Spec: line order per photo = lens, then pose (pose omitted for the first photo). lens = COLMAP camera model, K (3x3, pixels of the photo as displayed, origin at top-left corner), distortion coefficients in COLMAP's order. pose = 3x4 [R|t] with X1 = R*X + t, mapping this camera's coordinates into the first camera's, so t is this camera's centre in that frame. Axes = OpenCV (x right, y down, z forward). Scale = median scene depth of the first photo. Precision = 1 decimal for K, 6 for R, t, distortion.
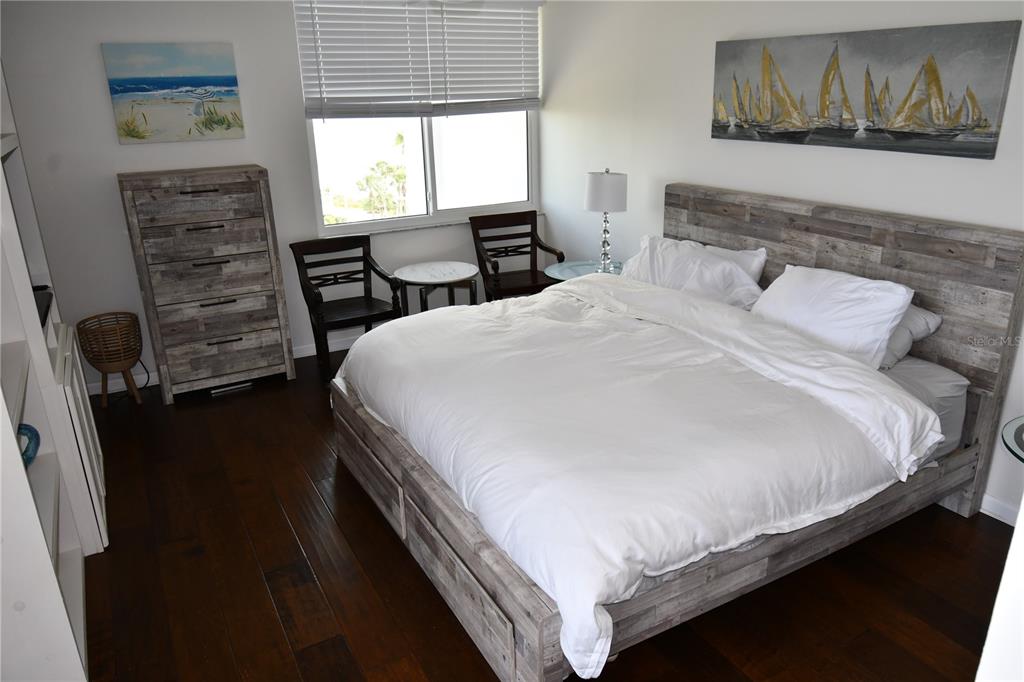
lens RADIAL K [[710.7, 0, 512.0], [0, 710.7, 341.0], [0, 0, 1]] dist [0.002298, -0.006208]
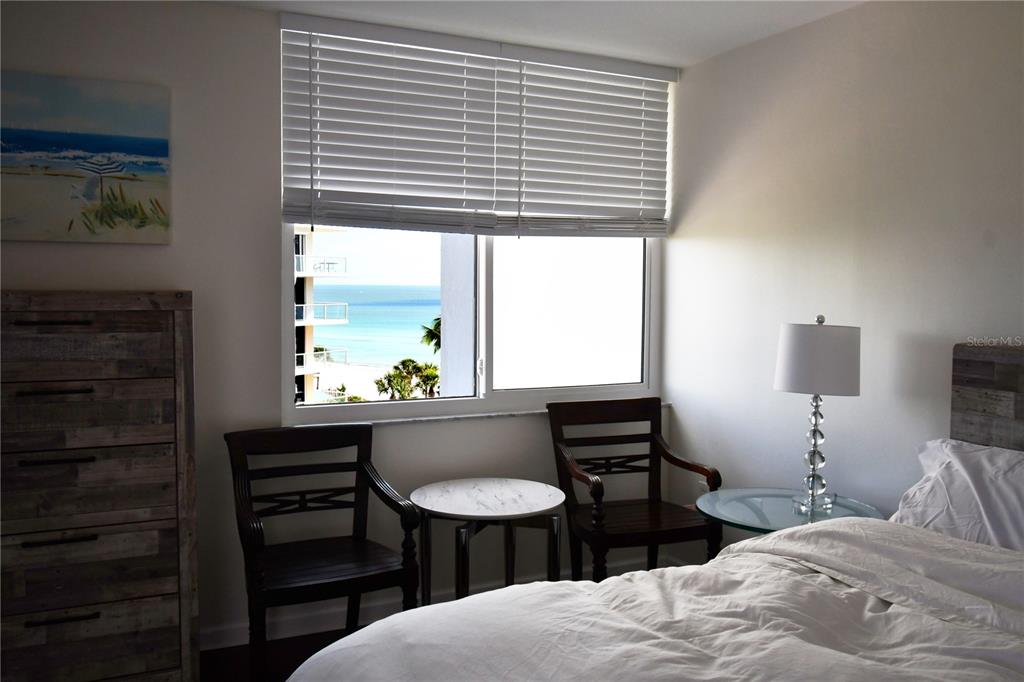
lens RADIAL K [[844.2, 0, 512.0], [0, 844.2, 341.0], [0, 0, 1]] dist [0.001313, -0.007892]
pose [[0.997898, 0.034283, -0.054999, -0.063549], [-0.048044, 0.960883, -0.272754, -0.040854], [0.043497, 0.274823, 0.960510, 0.391431]]
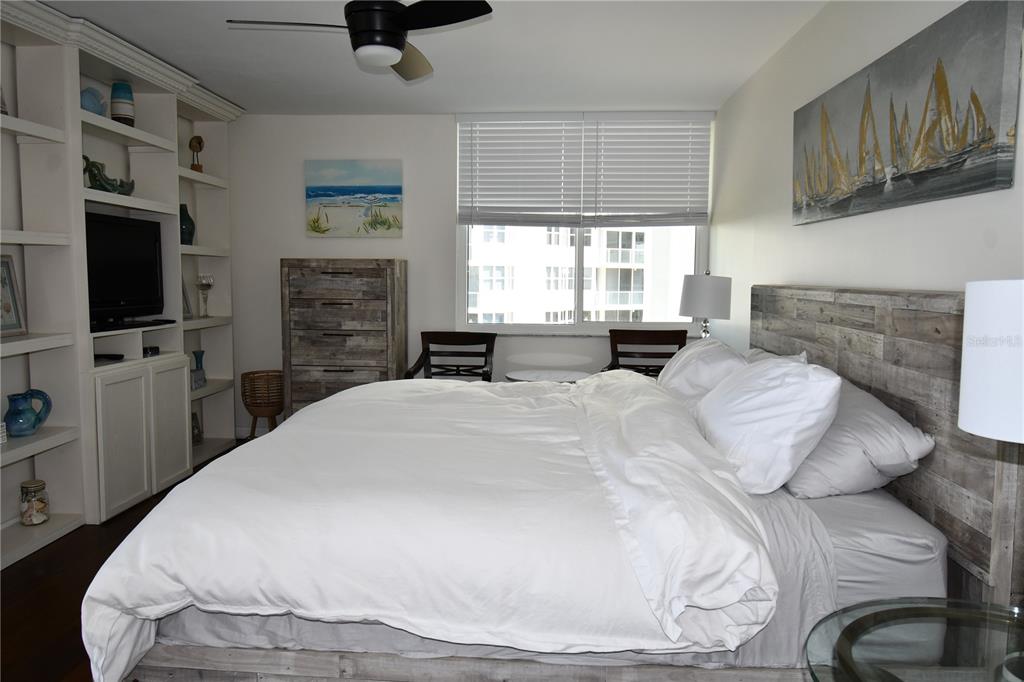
lens RADIAL K [[710.7, 0, 512.0], [0, 710.7, 341.0], [0, 0, 1]] dist [0.002298, -0.006208]
pose [[0.837703, 0.079586, -0.540296, 0.417458], [-0.208889, 0.960789, -0.182347, 0.048997], [0.504598, 0.265614, 0.821480, 0.192840]]
